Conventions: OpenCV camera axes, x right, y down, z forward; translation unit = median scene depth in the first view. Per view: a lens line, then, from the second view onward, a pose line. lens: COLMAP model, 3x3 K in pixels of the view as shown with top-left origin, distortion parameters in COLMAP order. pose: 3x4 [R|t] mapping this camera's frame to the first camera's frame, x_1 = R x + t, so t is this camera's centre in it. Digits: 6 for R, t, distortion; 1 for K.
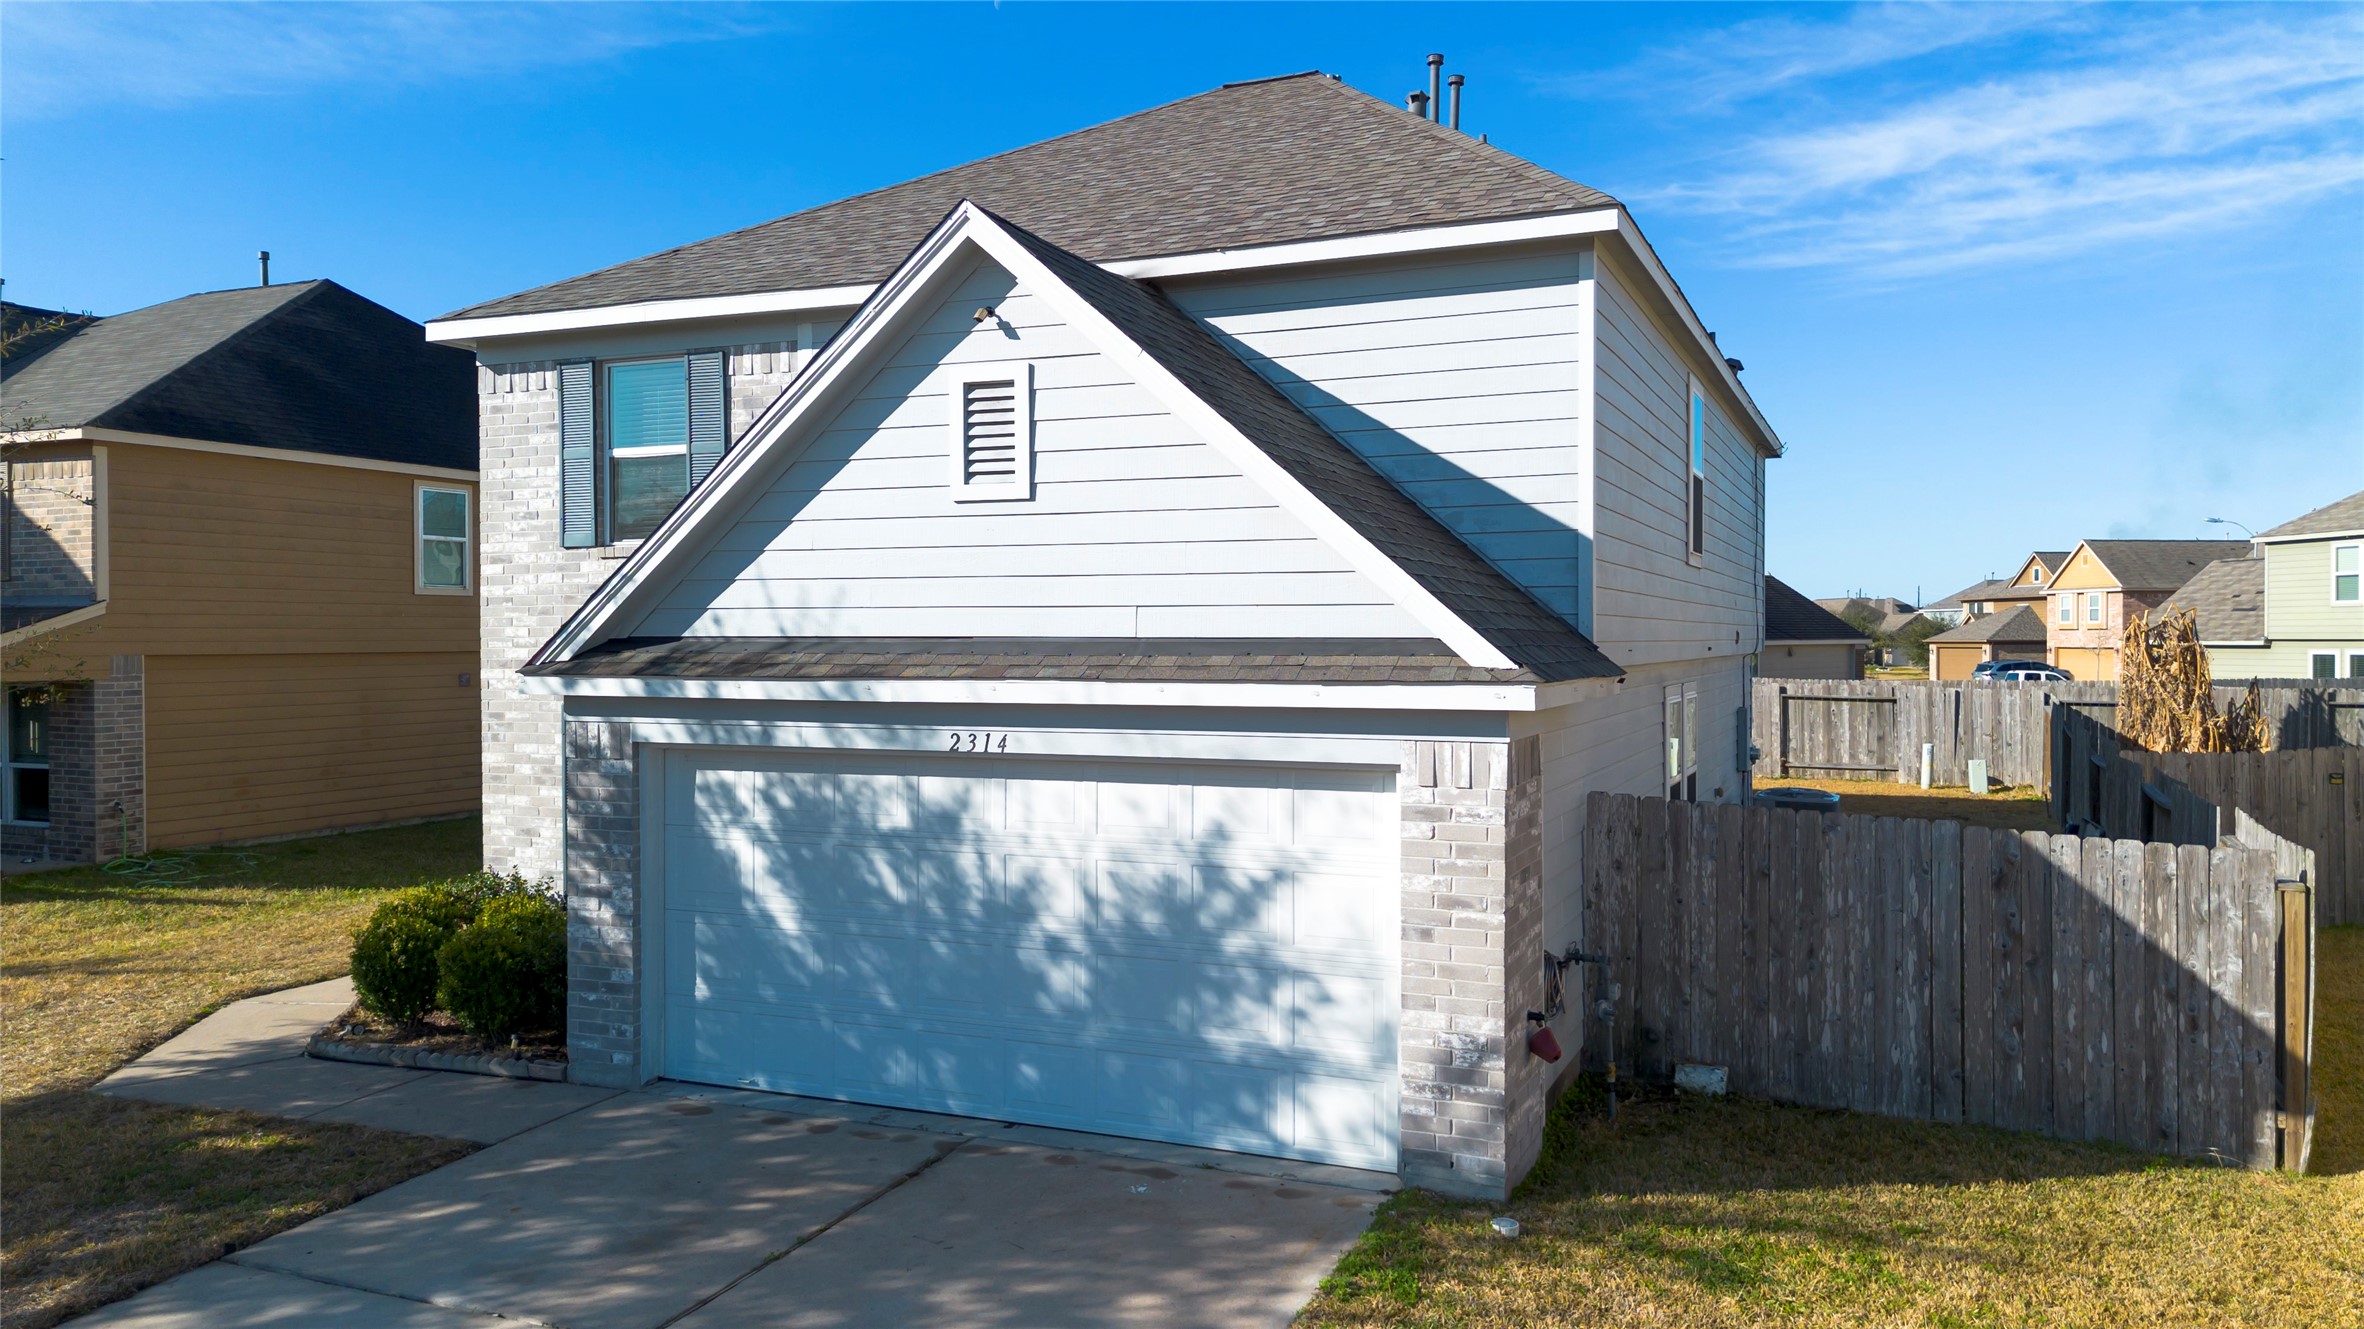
lens RADIAL K [[1707.9, 0, 1132.8], [0, 1707.9, 701.8], [0, 0, 1]] dist [0.113563, -0.121494]
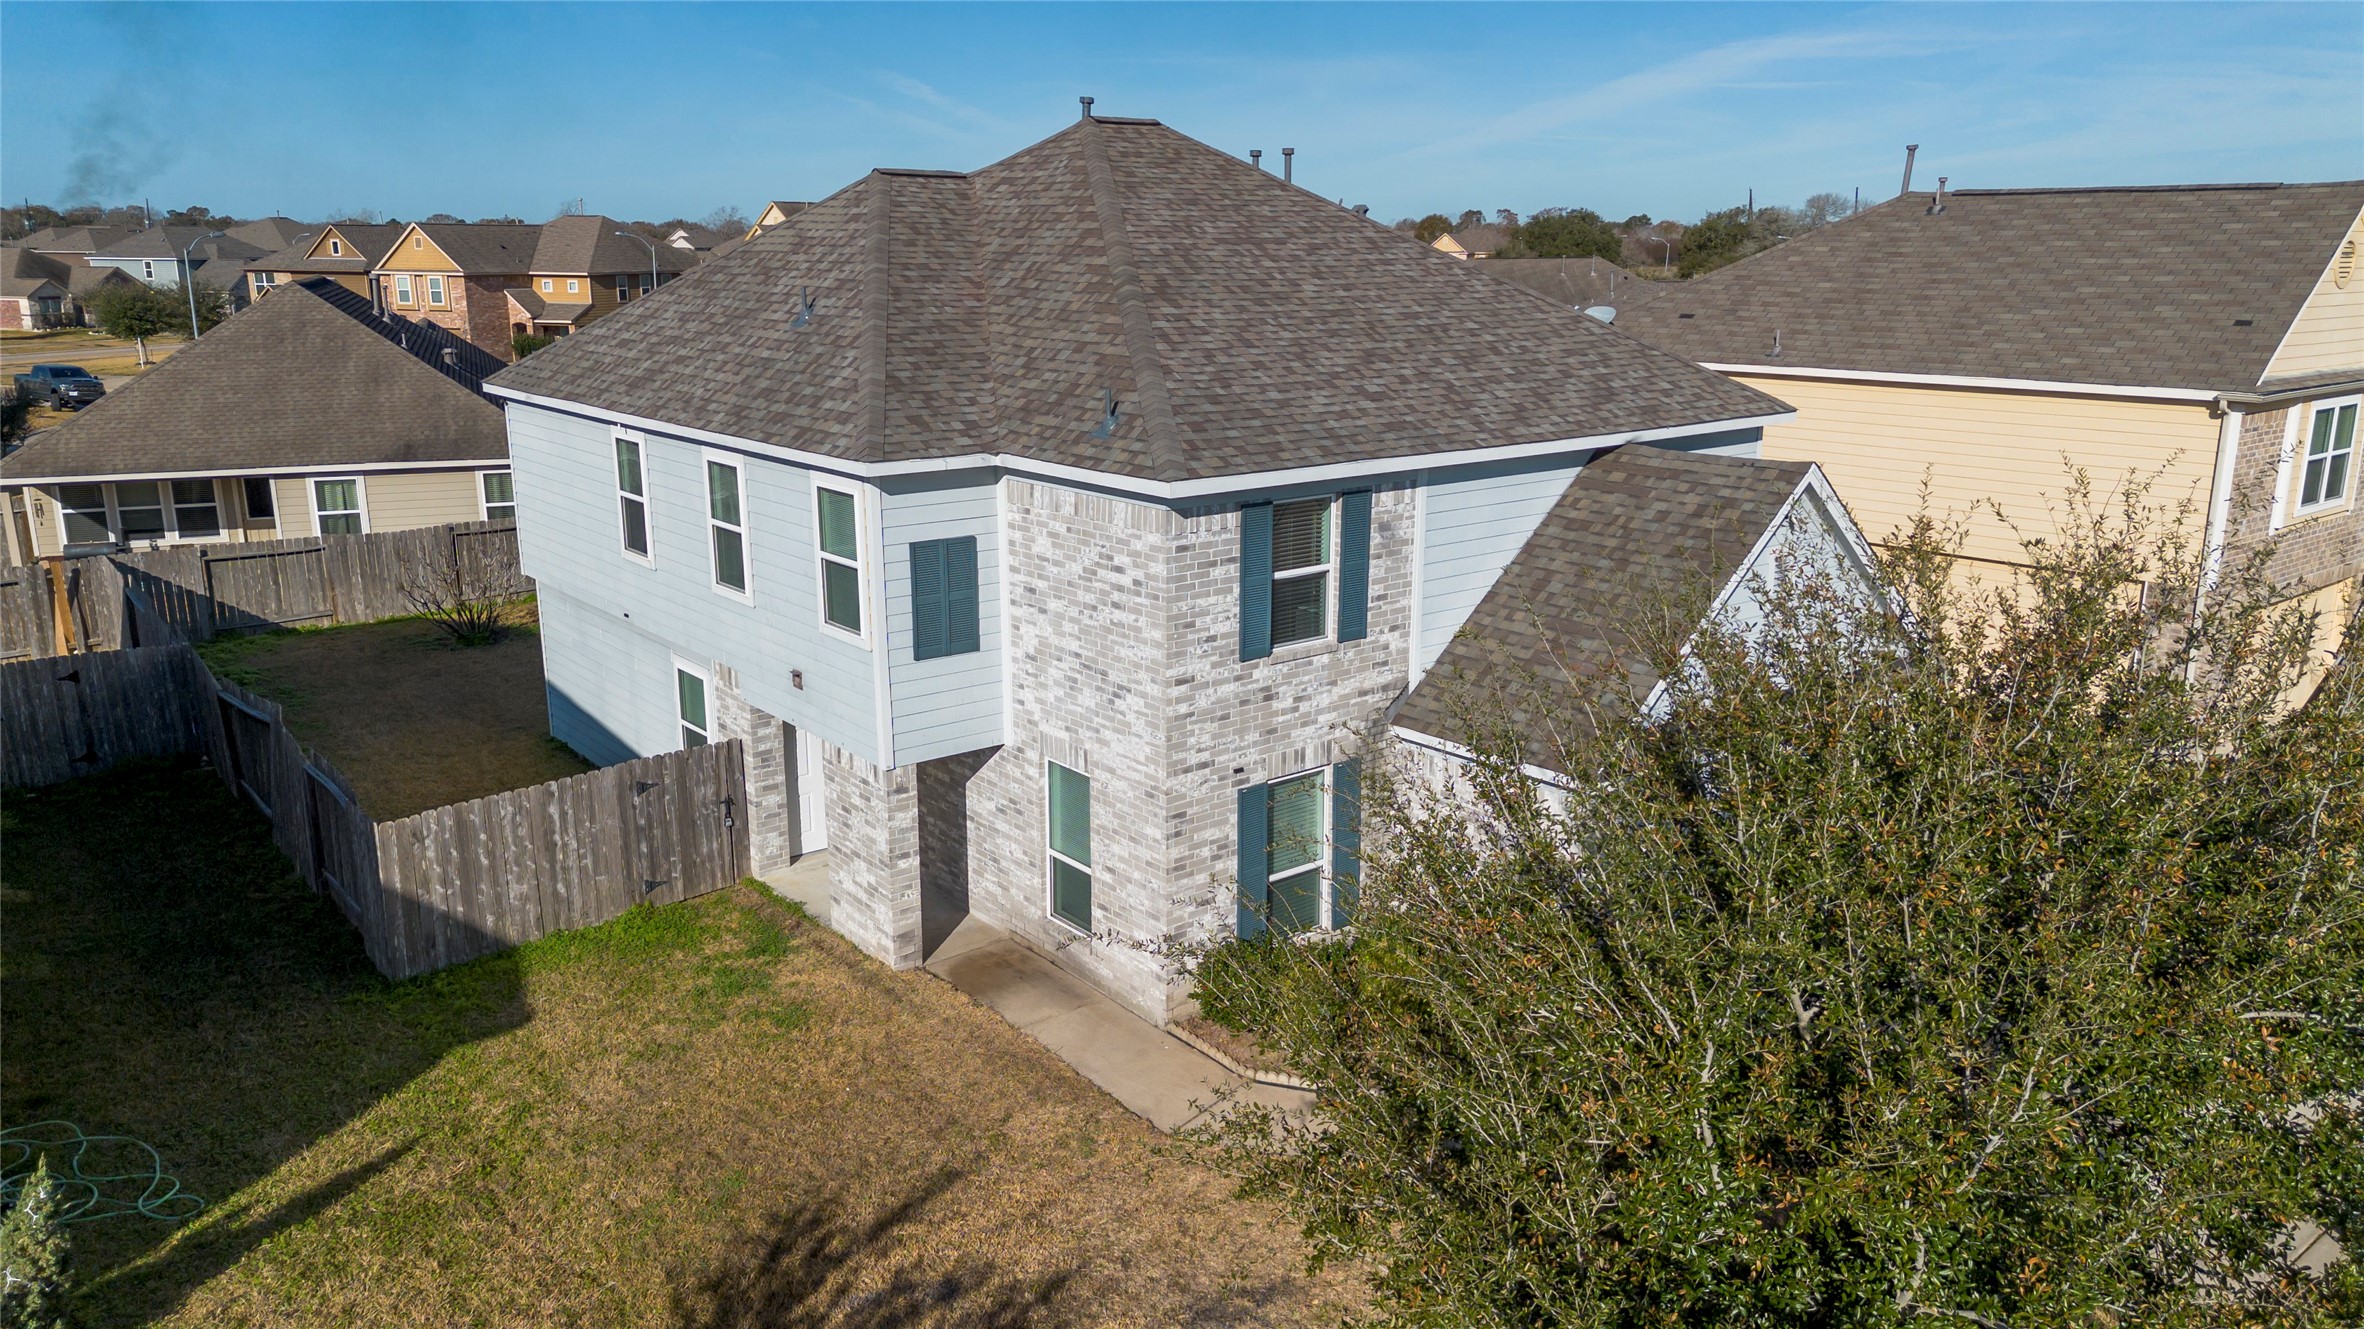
lens RADIAL K [[1657.2, 0, 1182.0], [0, 1657.2, 664.5], [0, 0, 1]] dist [0.073290, -0.063203]
pose [[0.458026, -0.217986, 0.861797, -1.811970], [0.031075, 0.972801, 0.229548, -0.476447], [-0.888396, -0.078358, 0.452342, 0.731052]]
